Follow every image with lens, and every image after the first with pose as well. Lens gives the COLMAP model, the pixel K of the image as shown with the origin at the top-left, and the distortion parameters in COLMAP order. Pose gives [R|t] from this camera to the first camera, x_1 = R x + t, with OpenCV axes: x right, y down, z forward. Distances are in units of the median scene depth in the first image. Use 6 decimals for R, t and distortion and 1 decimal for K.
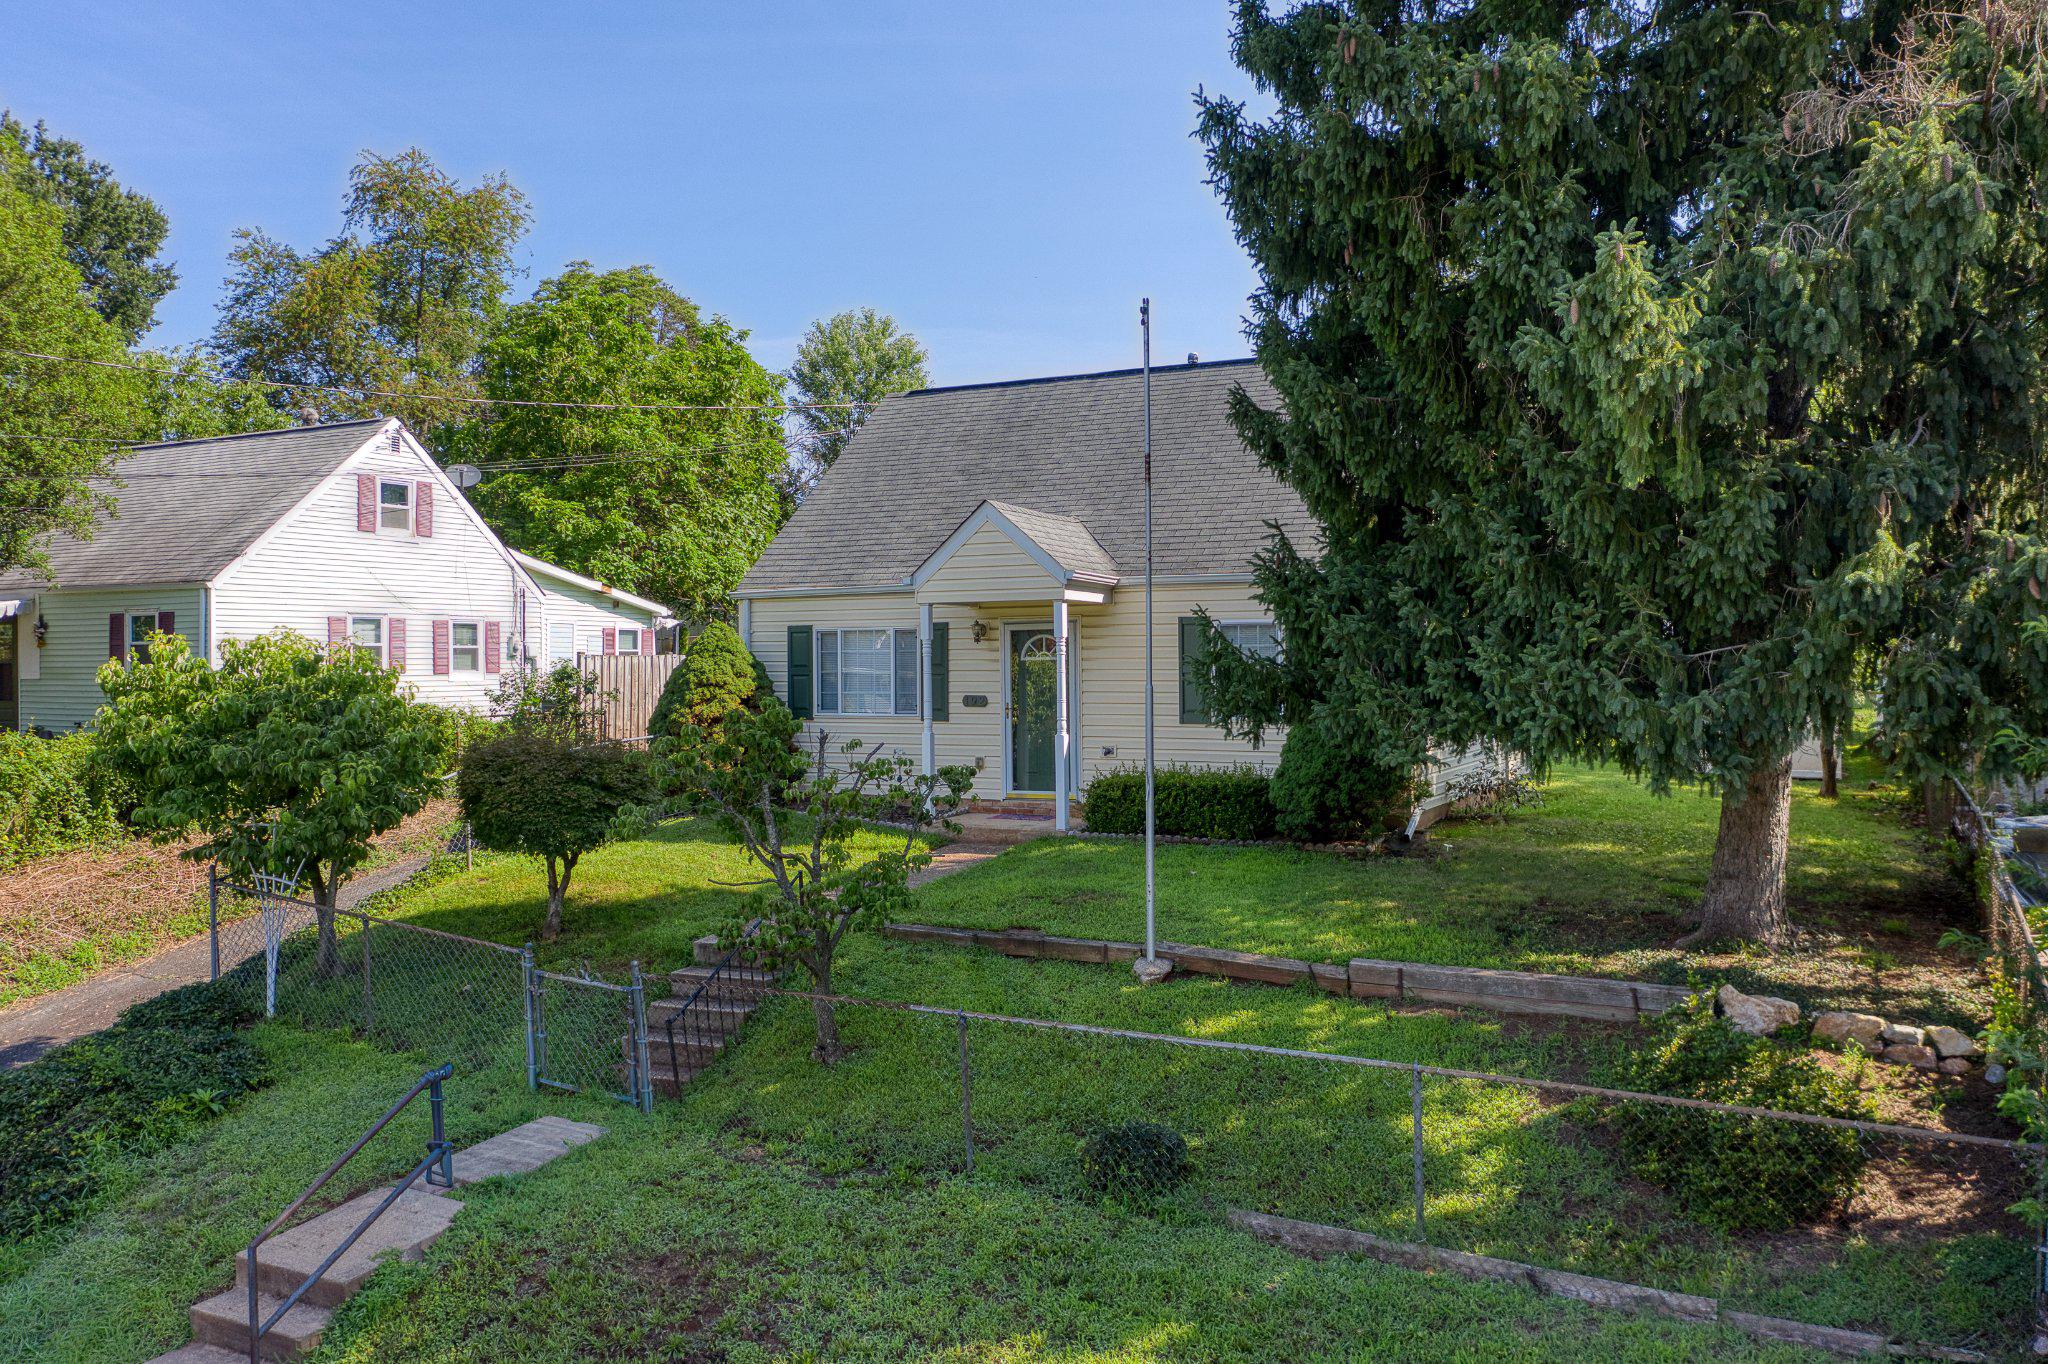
lens RADIAL K [[1597.7, 0, 1004.2], [0, 1597.7, 658.7], [0, 0, 1]] dist [-0.026393, 0.003105]
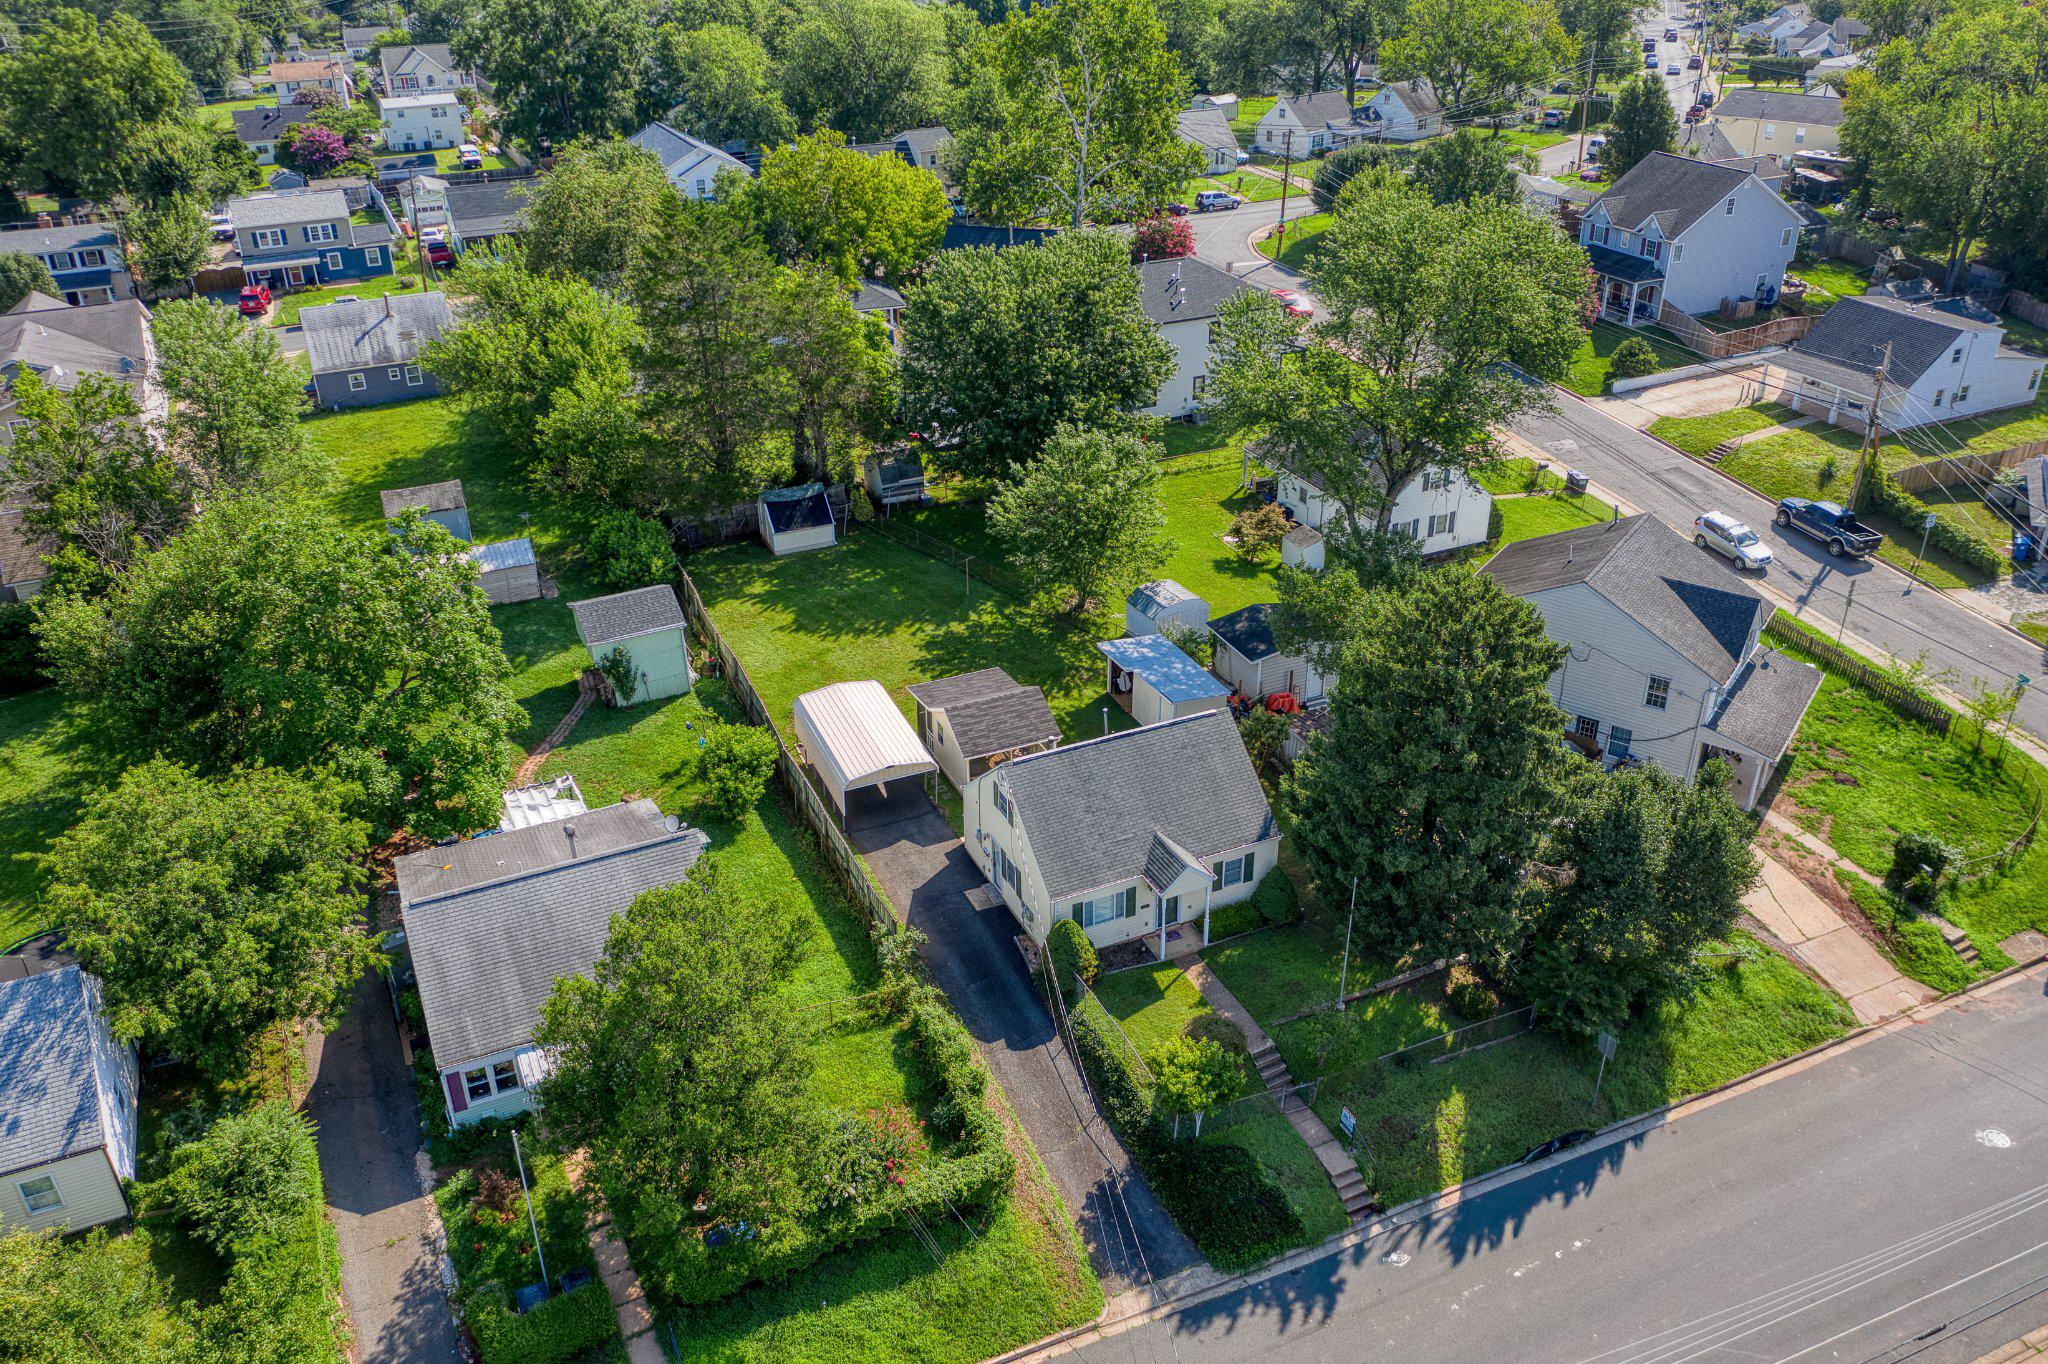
lens RADIAL K [[1584.9, 0, 1024.0], [0, 1584.9, 682.0], [0, 0, 1]] dist [-0.023522, -0.003871]
pose [[0.607700, -0.380417, 0.697125, -1.938649], [0.006697, 0.880231, 0.474498, -1.642805], [-0.794138, -0.283684, 0.537464, -0.220363]]
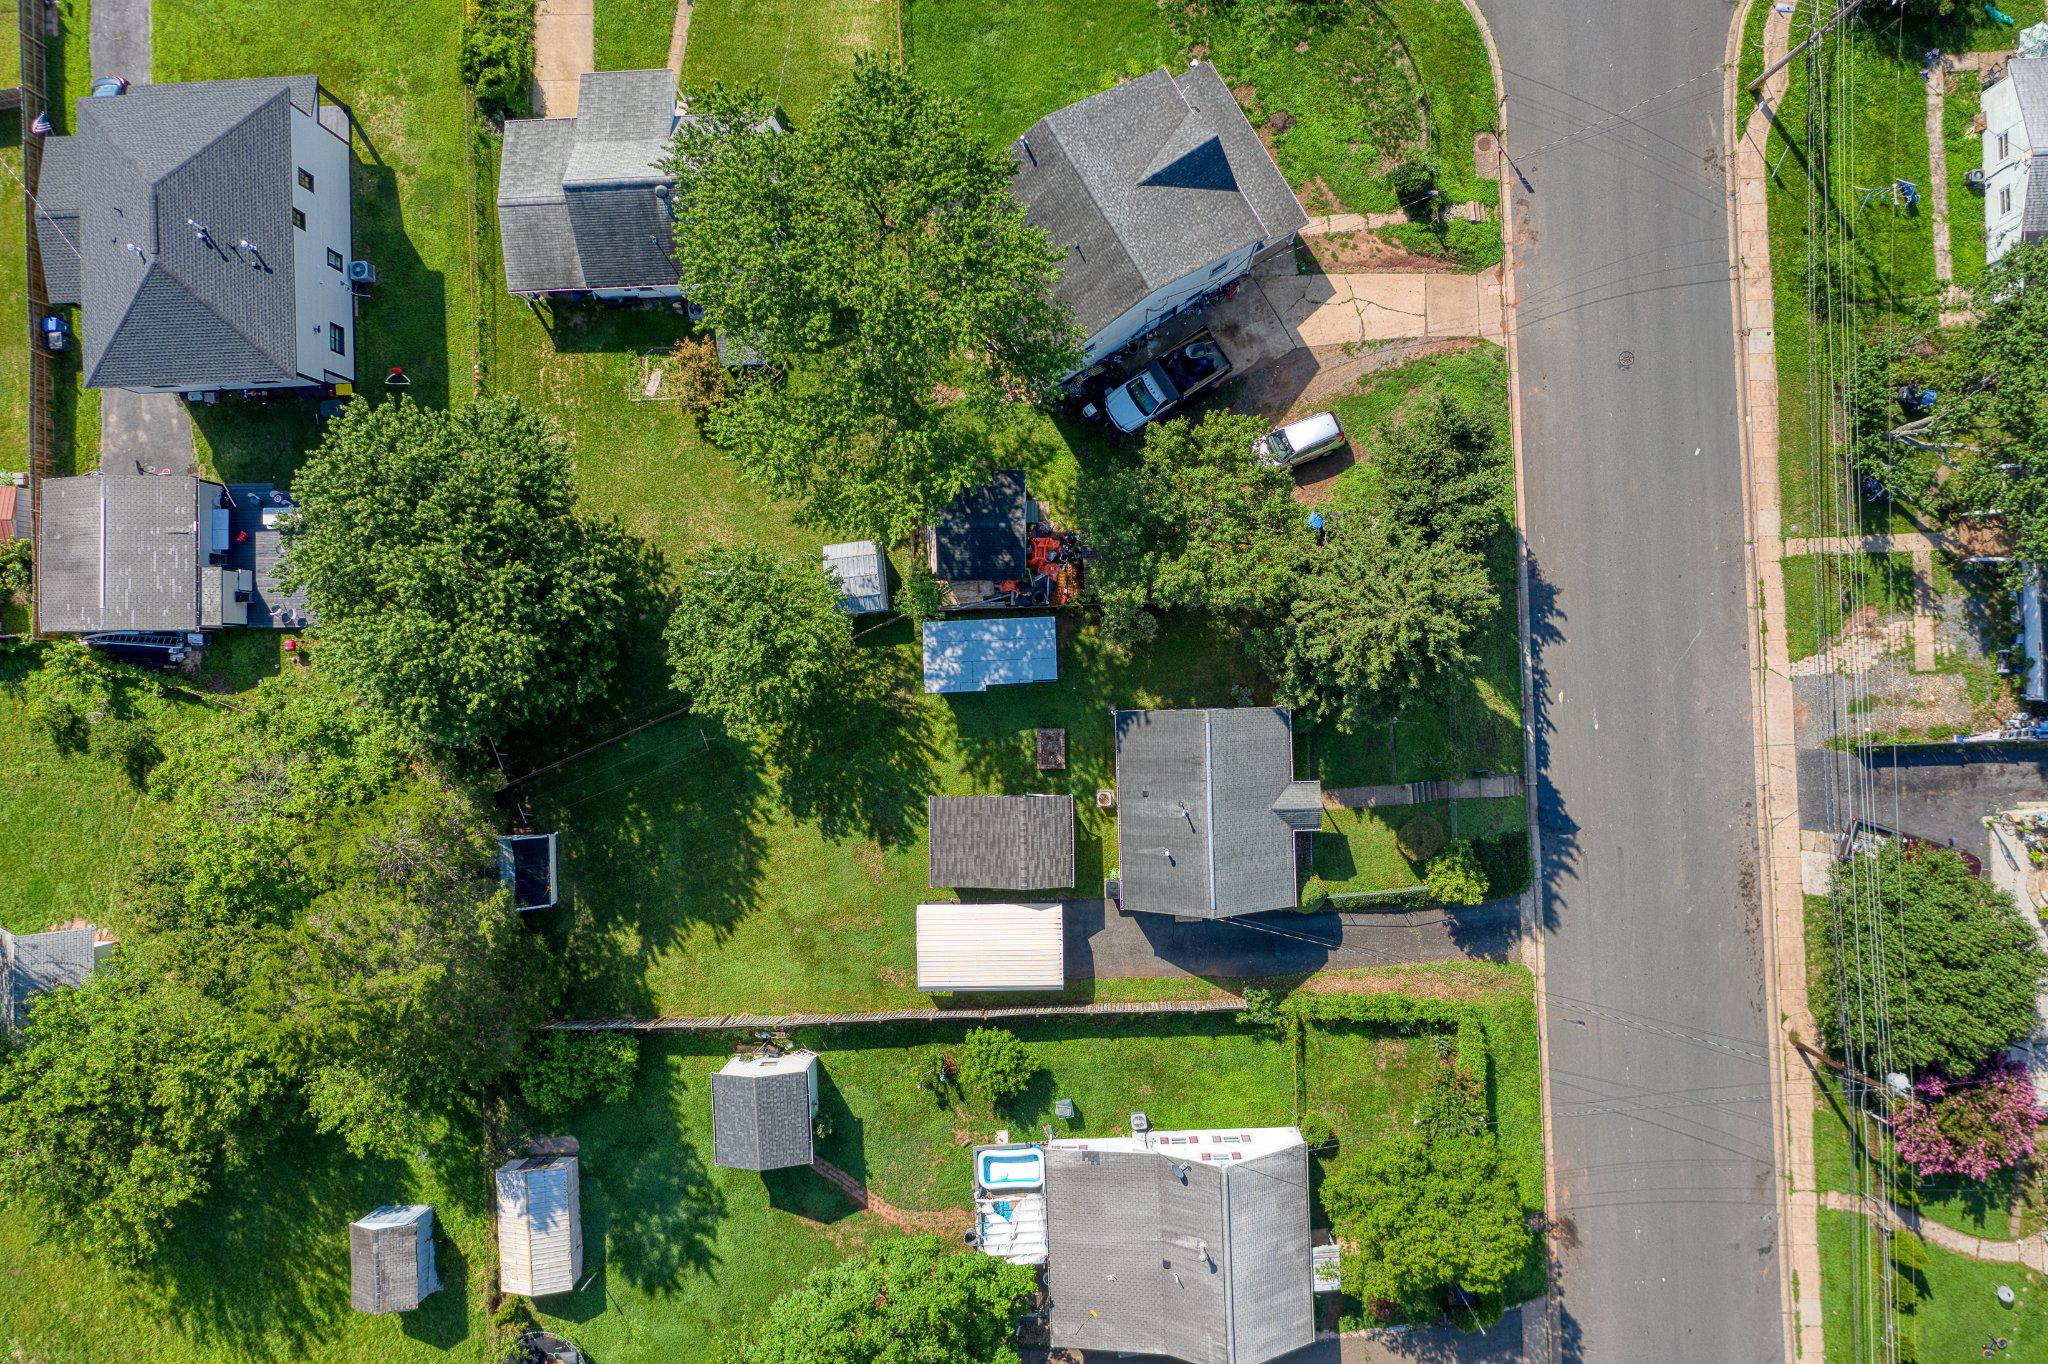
lens RADIAL K [[1585.7, 0, 1025.8], [0, 1585.7, 671.5], [0, 0, 1]] dist [-0.059285, 0.054511]
pose [[-0.491964, -0.869878, 0.035830, 0.458757], [0.052391, 0.011500, 0.998560, -3.707132], [-0.869038, 0.493133, 0.039916, 1.202879]]
